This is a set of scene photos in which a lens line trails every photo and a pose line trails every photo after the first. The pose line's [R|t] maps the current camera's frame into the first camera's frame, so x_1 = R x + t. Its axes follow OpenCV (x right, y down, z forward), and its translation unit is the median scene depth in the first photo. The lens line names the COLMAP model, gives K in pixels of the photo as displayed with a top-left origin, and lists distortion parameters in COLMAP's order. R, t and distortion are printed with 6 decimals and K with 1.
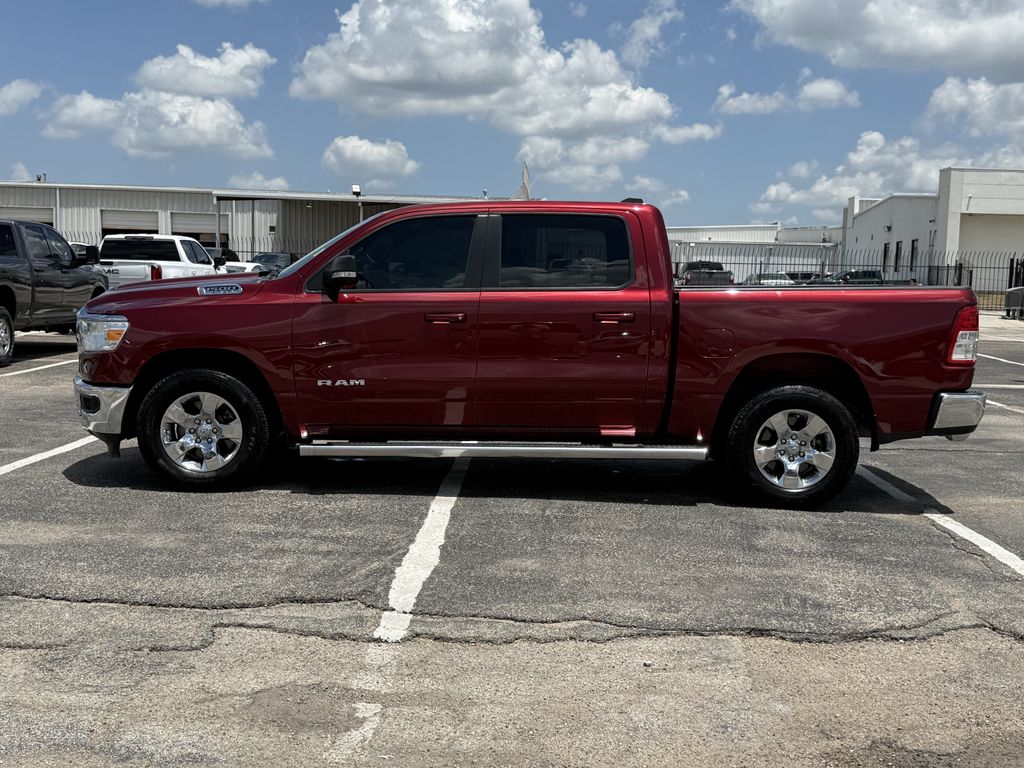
lens RADIAL K [[1264.4, 0, 512.0], [0, 1264.4, 384.0], [0, 0, 1]] dist [0.319109, -1.122619]
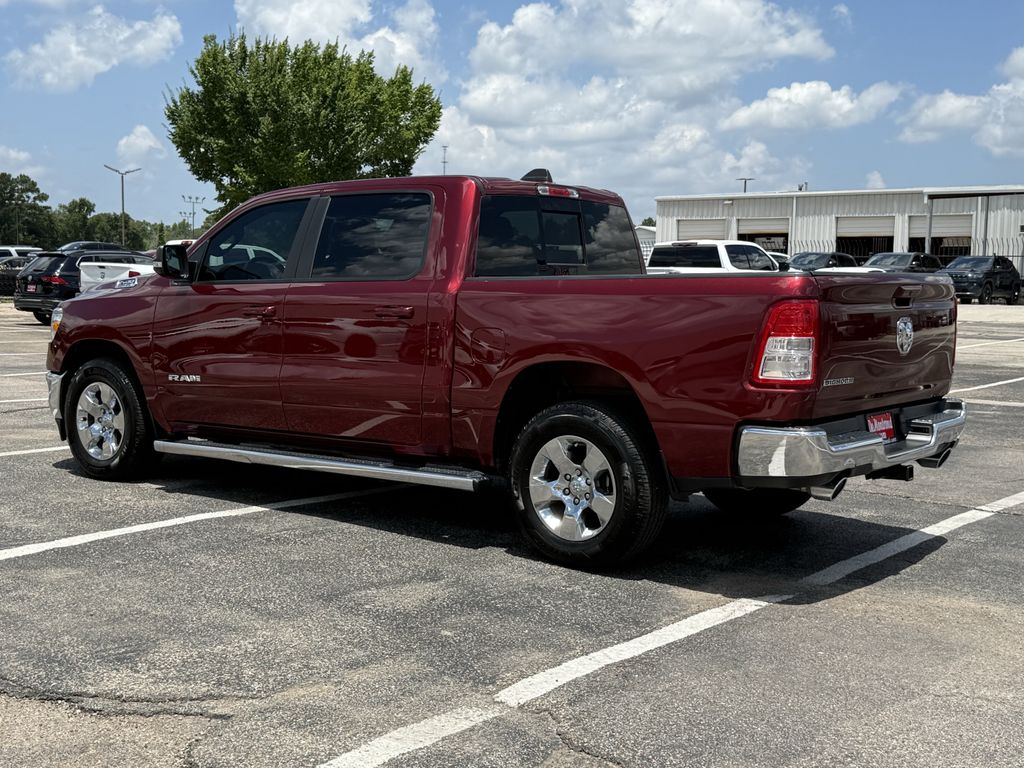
lens RADIAL K [[1371.9, 0, 515.0], [0, 1371.9, 400.0], [0, 0, 1]] dist [0.118912, -0.021270]
pose [[0.765015, 0.046541, -0.642328, 0.158734], [-0.050285, 0.998657, 0.012470, -0.002195], [0.642046, 0.022760, 0.766328, 0.078585]]
